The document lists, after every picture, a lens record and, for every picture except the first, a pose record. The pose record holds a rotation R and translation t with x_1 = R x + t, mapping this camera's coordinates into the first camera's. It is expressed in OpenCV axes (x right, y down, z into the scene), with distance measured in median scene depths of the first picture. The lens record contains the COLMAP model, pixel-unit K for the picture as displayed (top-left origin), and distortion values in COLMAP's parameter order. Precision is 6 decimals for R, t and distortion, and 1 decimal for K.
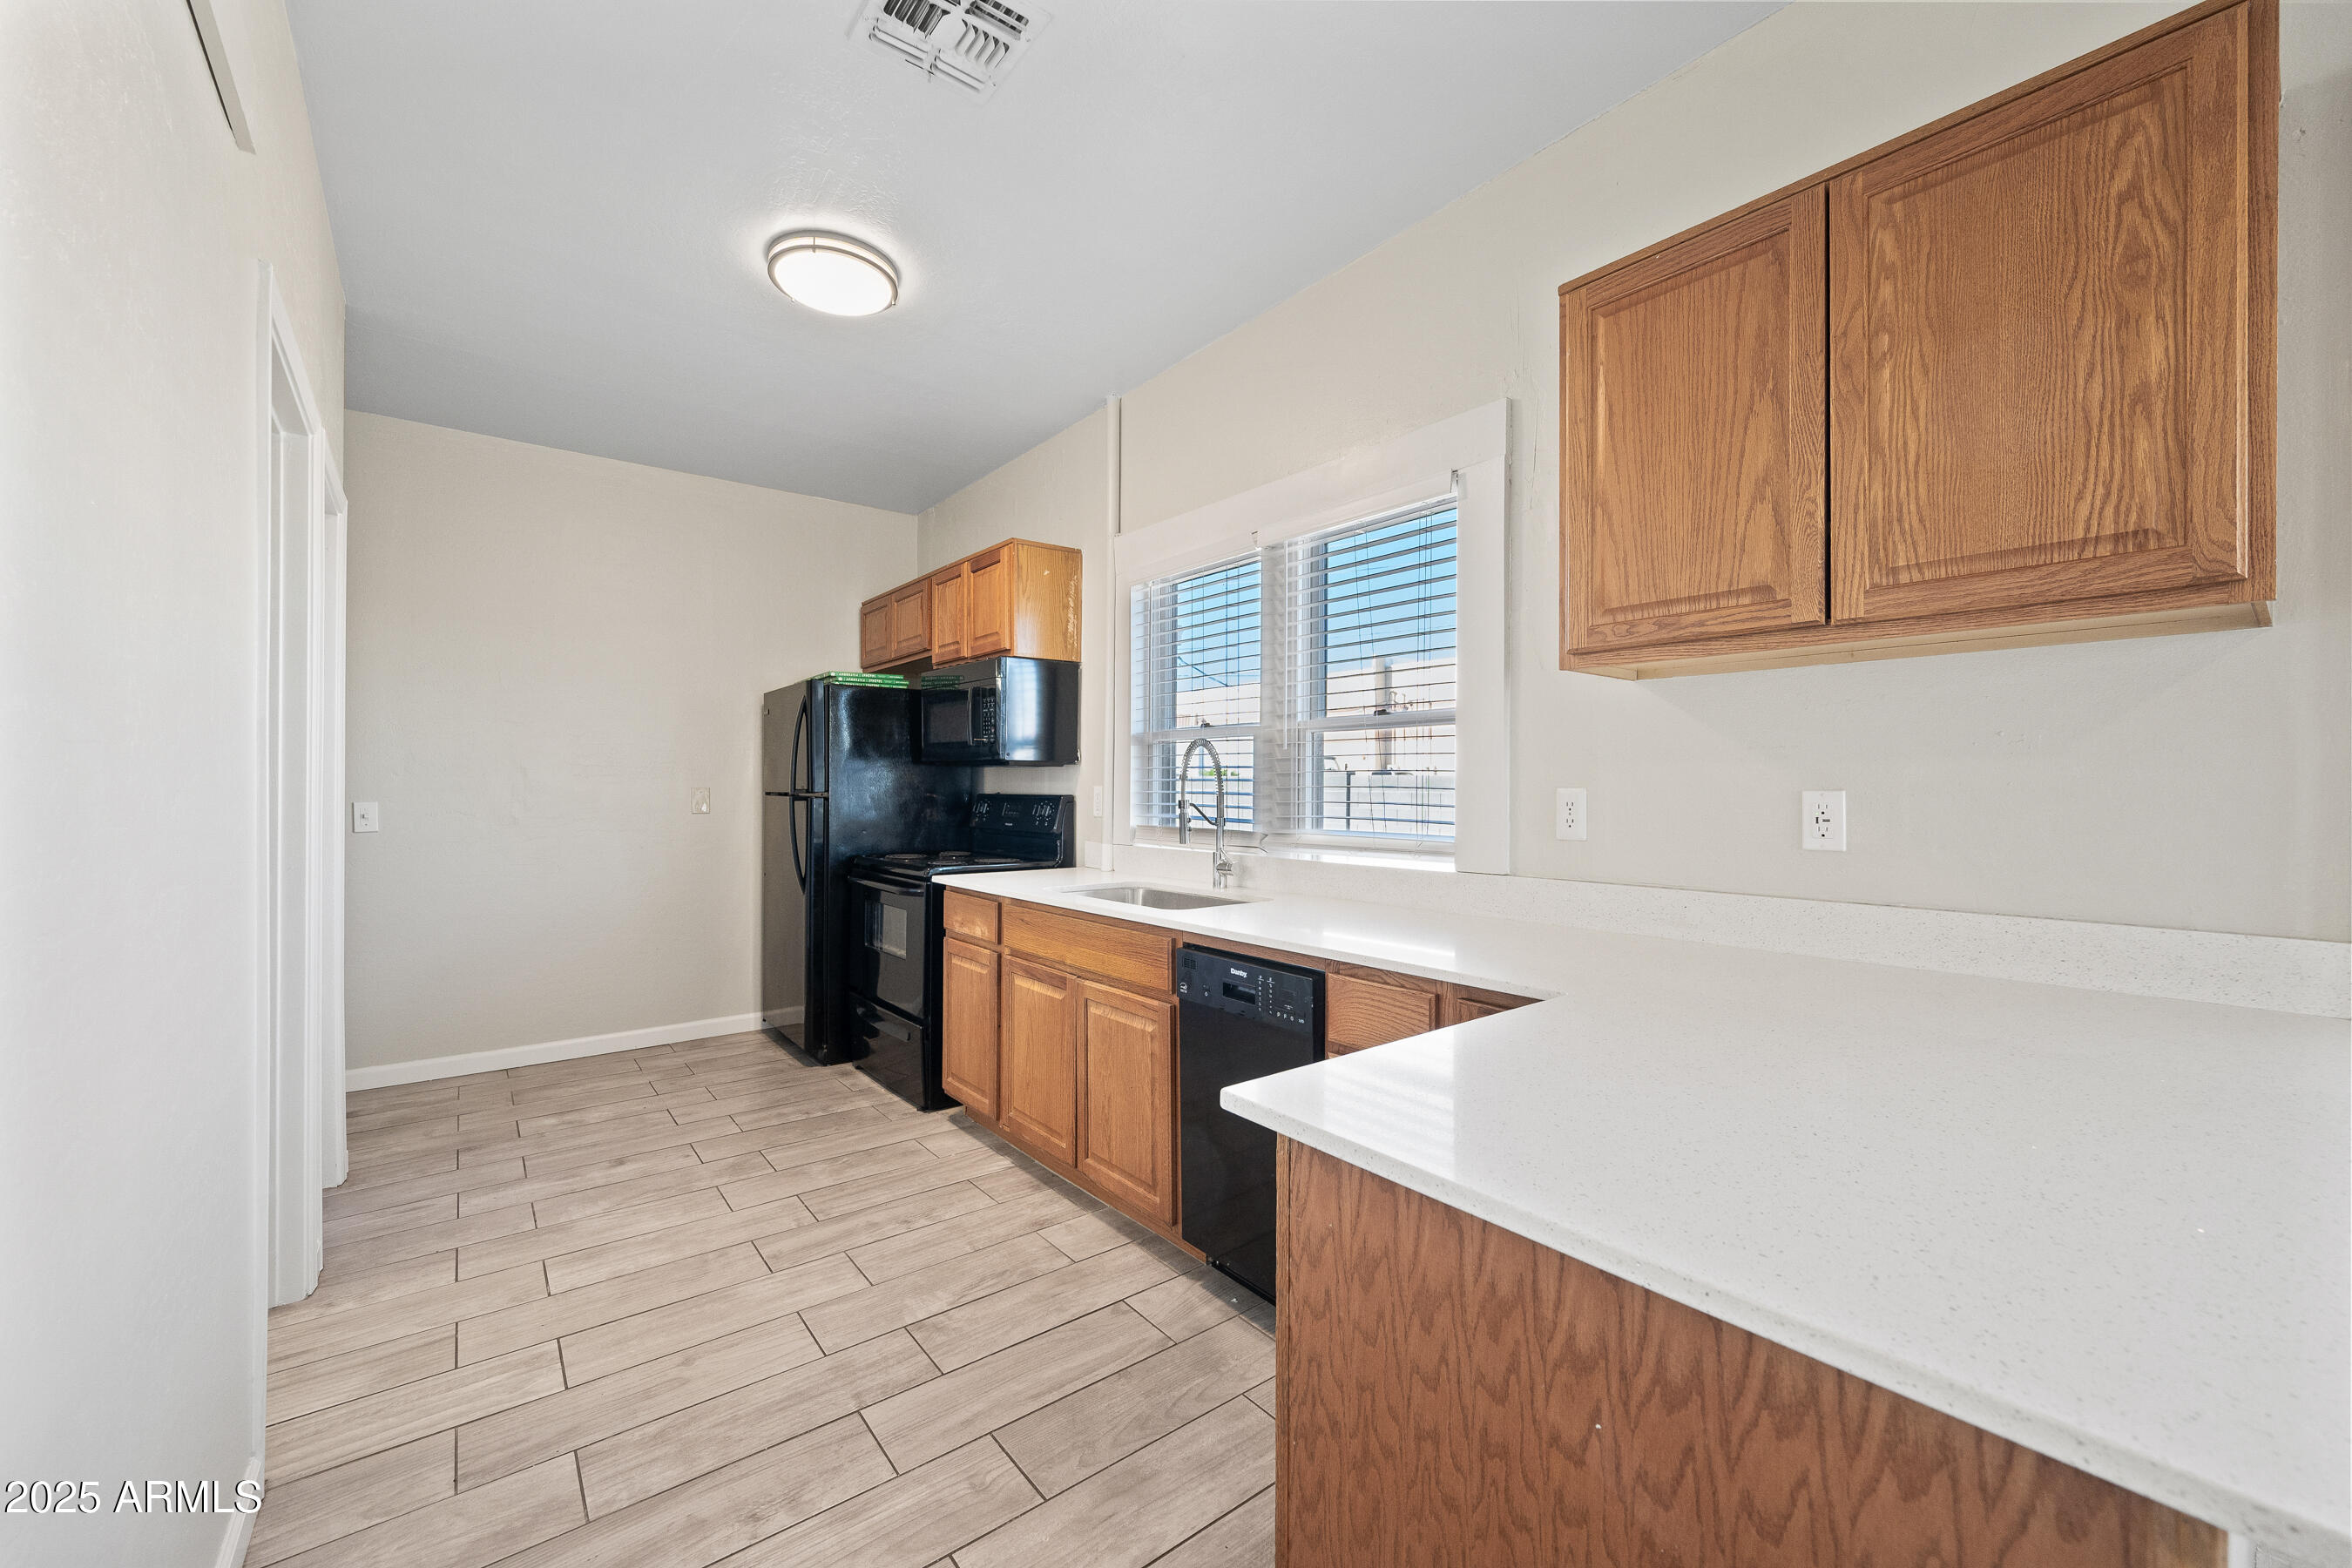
lens RADIAL K [[916.8, 0, 1176.0], [0, 916.8, 792.1], [0, 0, 1]] dist [-0.000419, 0.000116]
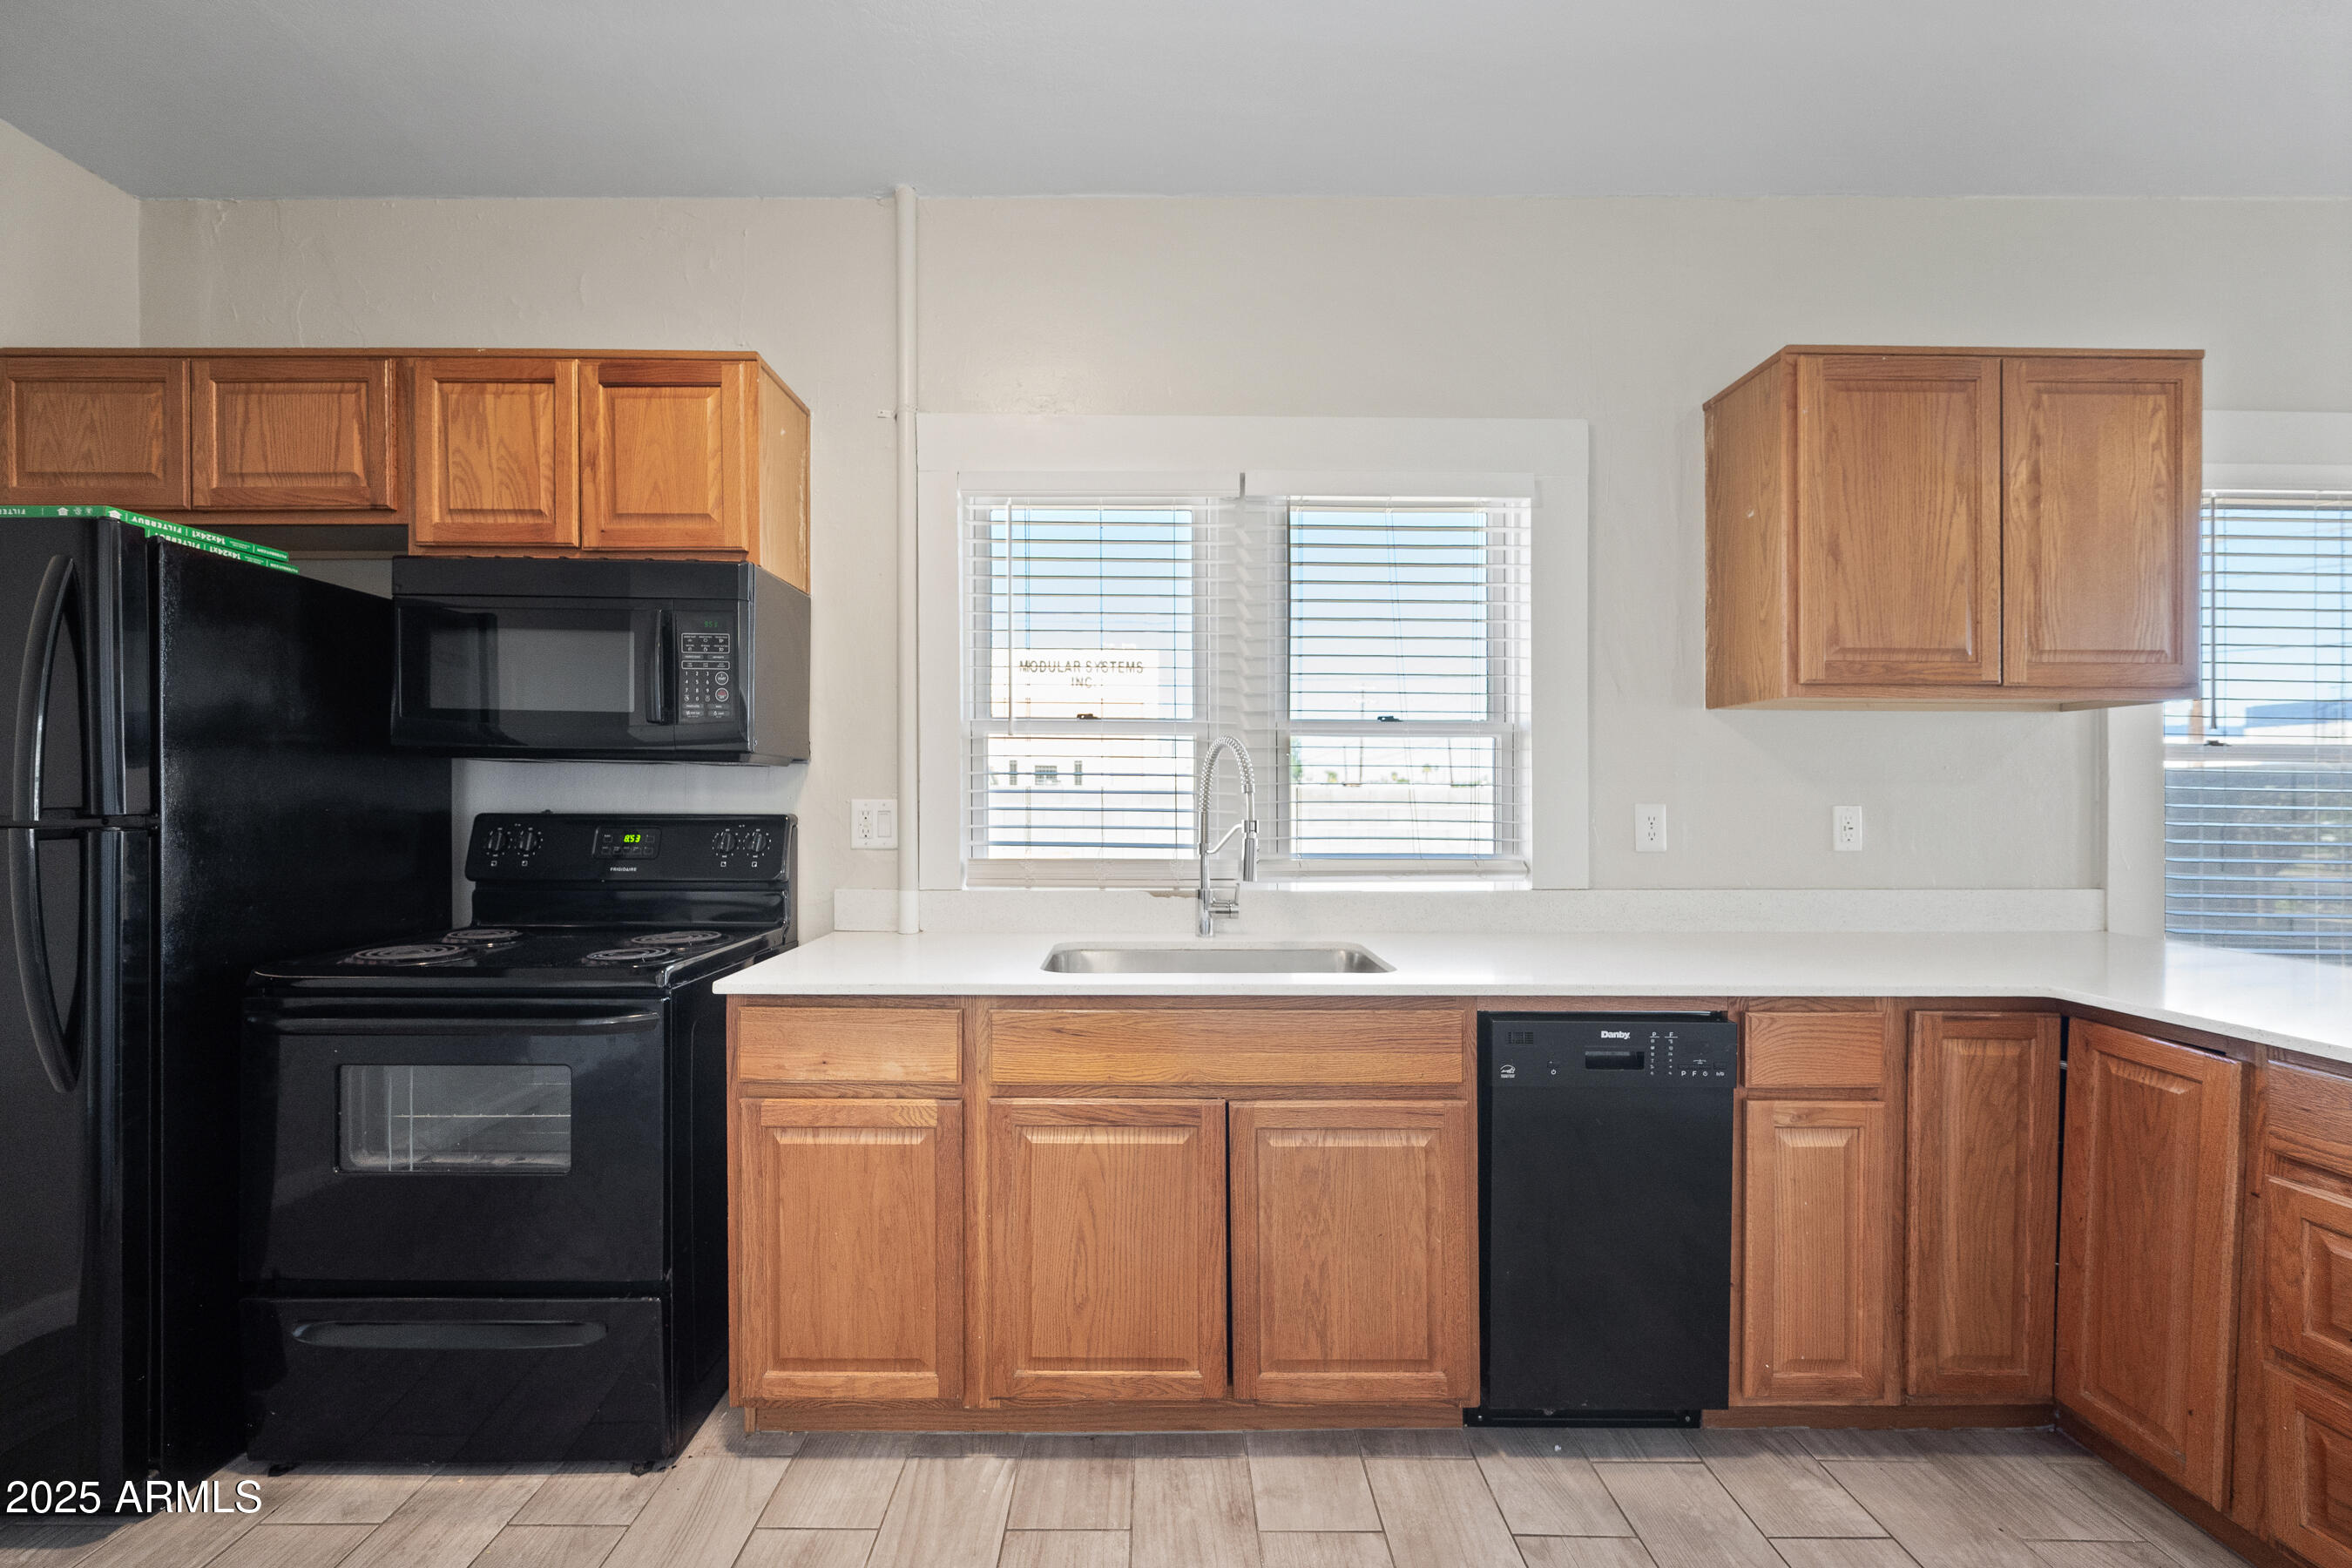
lens RADIAL K [[922.2, 0, 1150.0], [0, 922.2, 804.2], [0, 0, 1]] dist [0.000176, -0.000017]
pose [[0.621423, -0.004476, 0.783463, -0.585068], [0.002257, 0.999990, 0.003923, -0.007241], [-0.783472, -0.000670, 0.621426, 0.582374]]
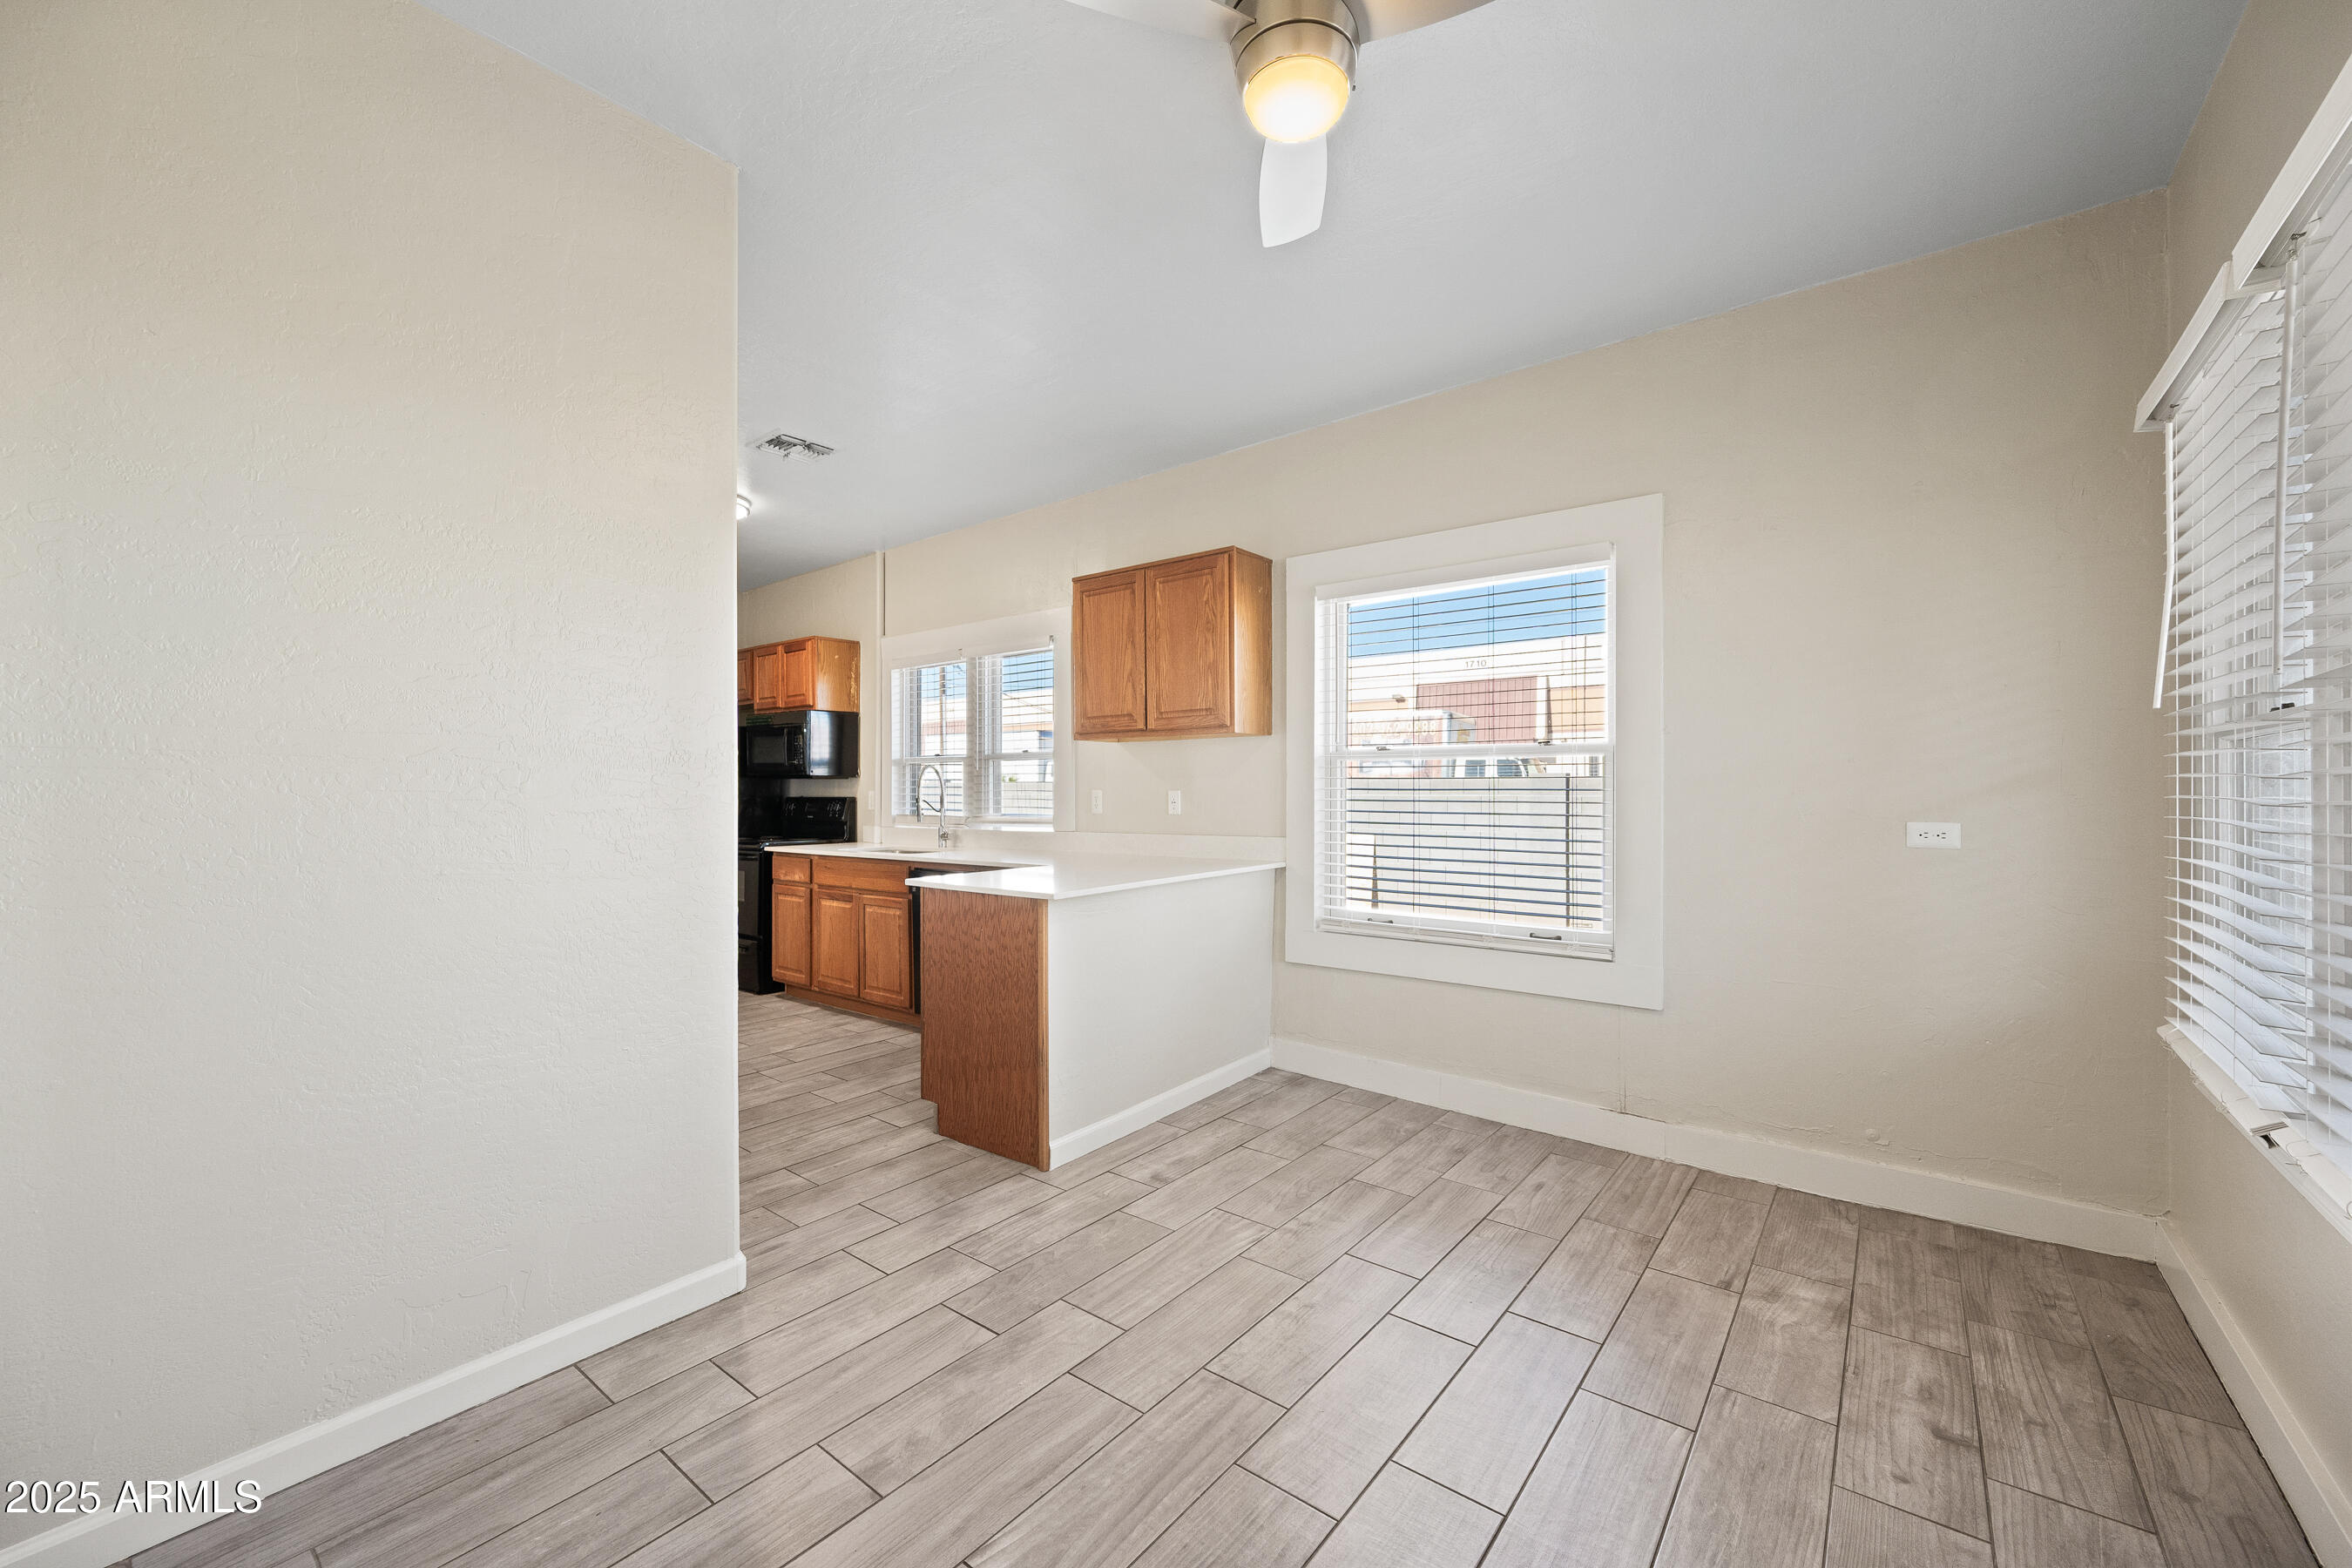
lens RADIAL K [[916.8, 0, 1176.0], [0, 916.8, 792.1], [0, 0, 1]] dist [-0.000419, 0.000116]
pose [[0.973774, -0.006589, 0.227424, 0.087225], [0.007961, 0.999955, -0.005116, 0.009453], [-0.227380, 0.006792, 0.973782, -0.862375]]
